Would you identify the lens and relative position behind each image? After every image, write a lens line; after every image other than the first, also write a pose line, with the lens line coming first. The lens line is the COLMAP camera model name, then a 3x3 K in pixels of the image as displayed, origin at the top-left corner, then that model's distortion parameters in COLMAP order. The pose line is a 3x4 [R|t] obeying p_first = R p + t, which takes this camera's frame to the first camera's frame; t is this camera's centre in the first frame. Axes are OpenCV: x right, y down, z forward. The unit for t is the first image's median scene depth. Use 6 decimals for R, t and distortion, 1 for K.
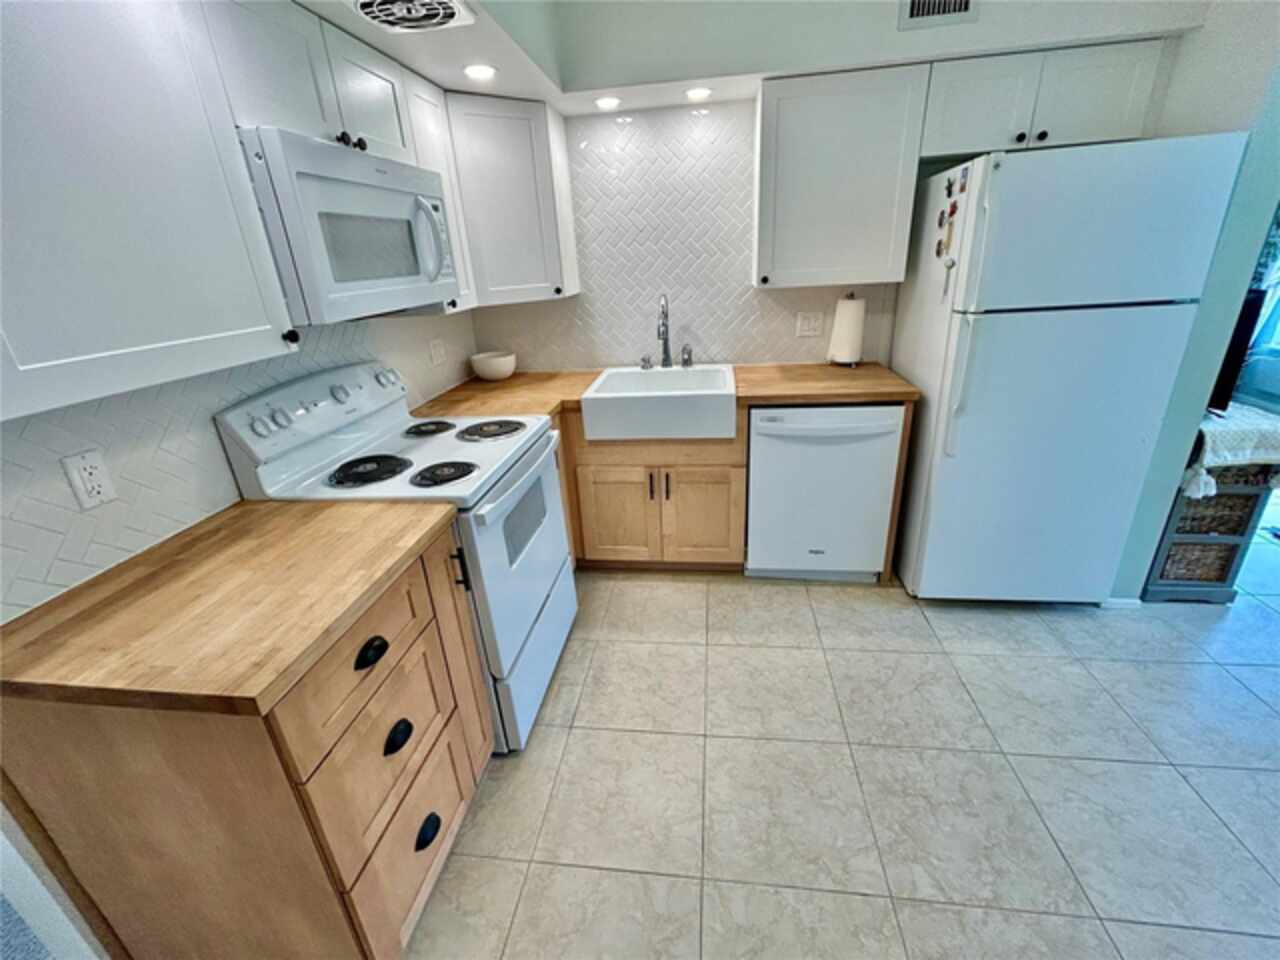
lens RADIAL K [[546.0, 0, 638.0], [0, 546.0, 479.2], [0, 0, 1]] dist [0.000816, 0.000176]
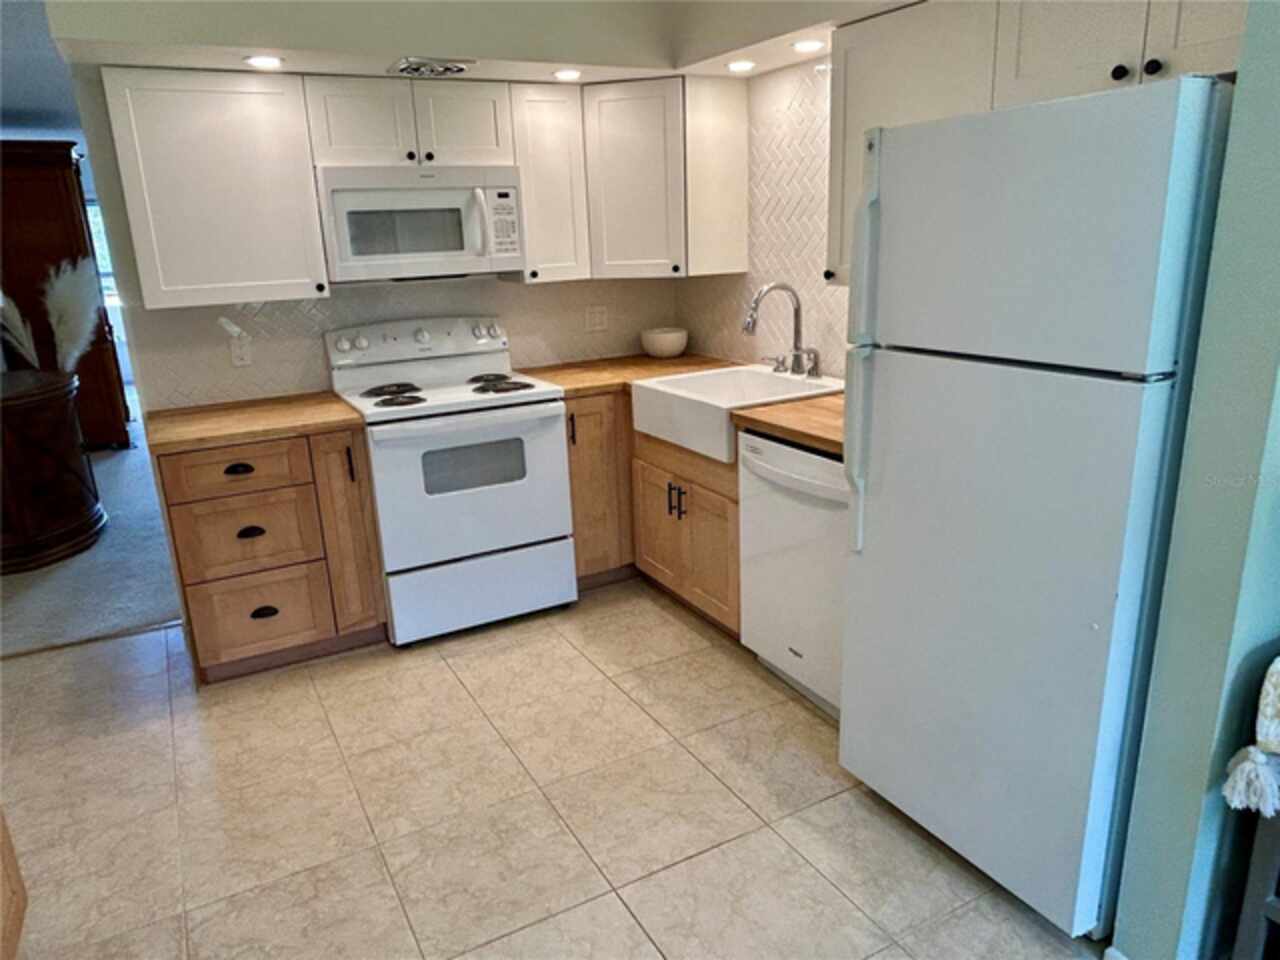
lens RADIAL K [[861.2, 0, 623.2], [0, 861.2, 476.3], [0, 0, 1]] dist [0.005663, -0.002560]
pose [[0.588423, 0.255592, -0.767092, 1.099846], [-0.302832, 0.949333, 0.084016, -0.121859], [0.749700, 0.182863, 0.636011, 0.091754]]
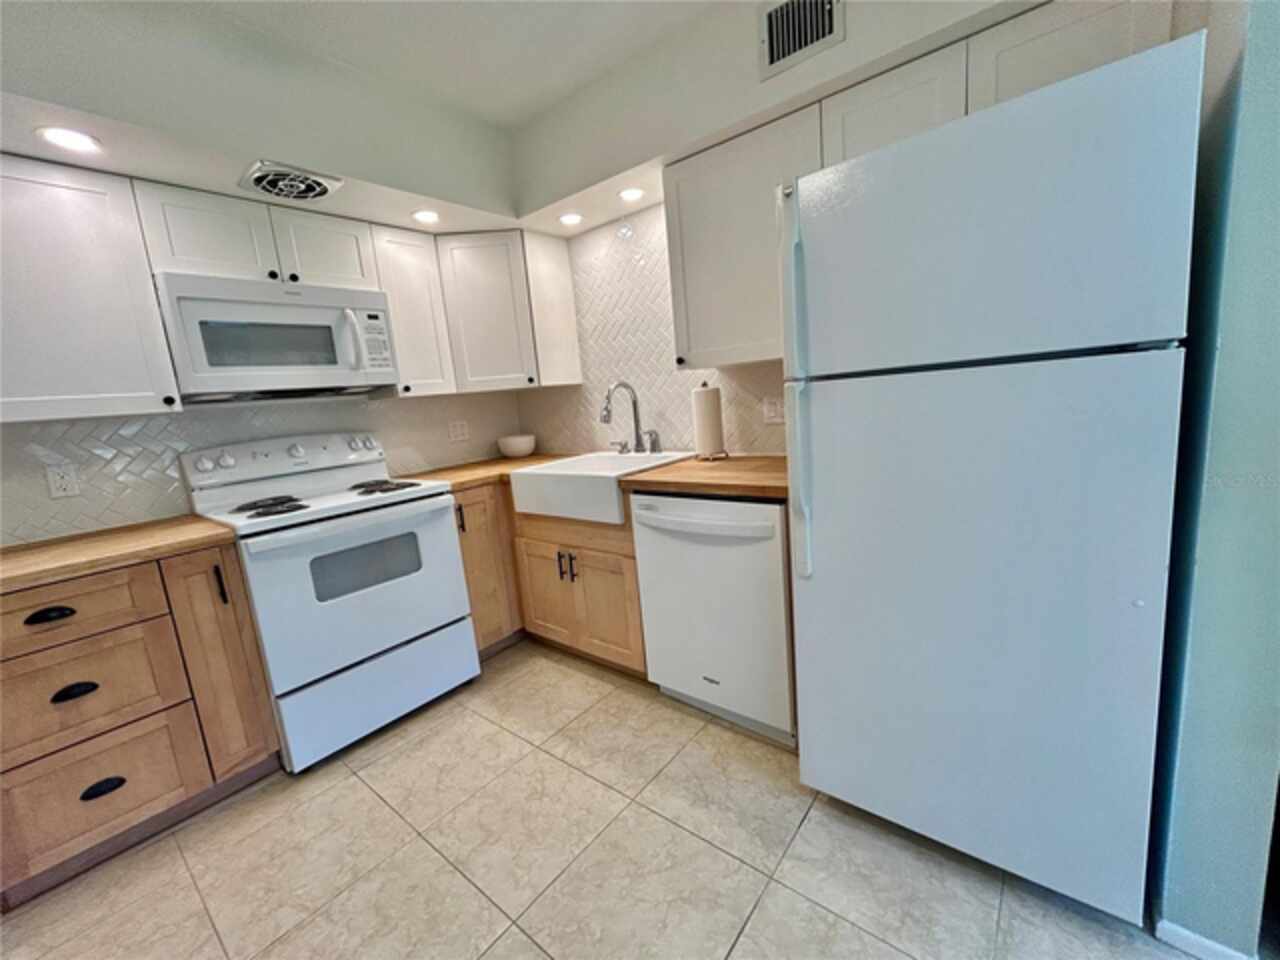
lens RADIAL K [[516.4, 0, 634.1], [0, 516.4, 479.1], [0, 0, 1]] dist [0.000770, 0.000381]
pose [[0.850692, 0.067067, -0.521369, 0.670678], [-0.162043, 0.976984, -0.138722, -0.035000], [0.500065, 0.202494, 0.841980, 0.275933]]
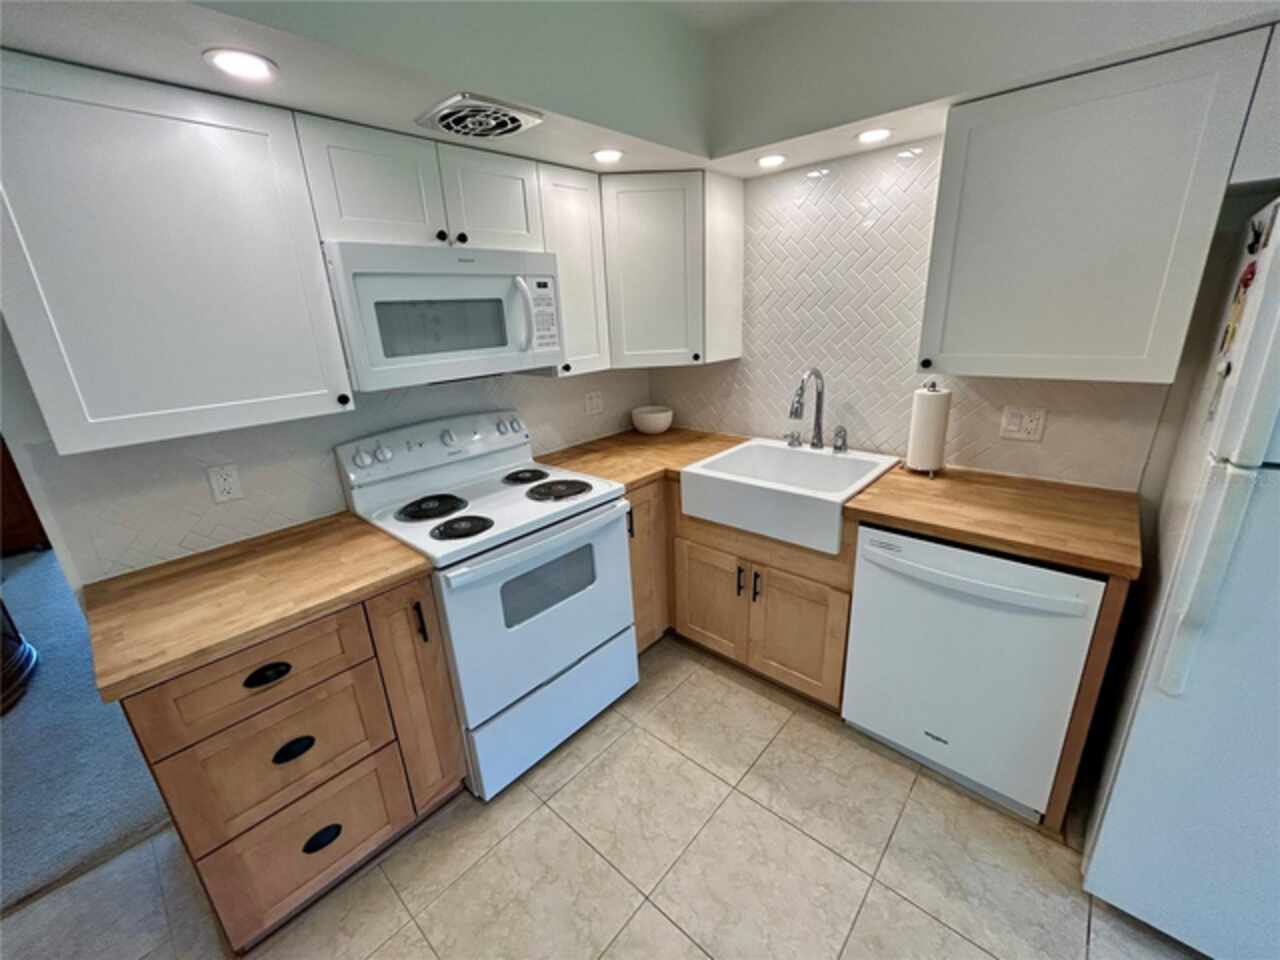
lens RADIAL K [[514.6, 0, 635.4], [0, 514.6, 479.8], [0, 0, 1]] dist [-0.000411, 0.000443]
pose [[0.823601, 0.194100, -0.532922, 0.328115], [-0.216210, 0.976113, 0.021376, -0.141016], [0.524341, 0.097618, 0.845894, 0.207913]]
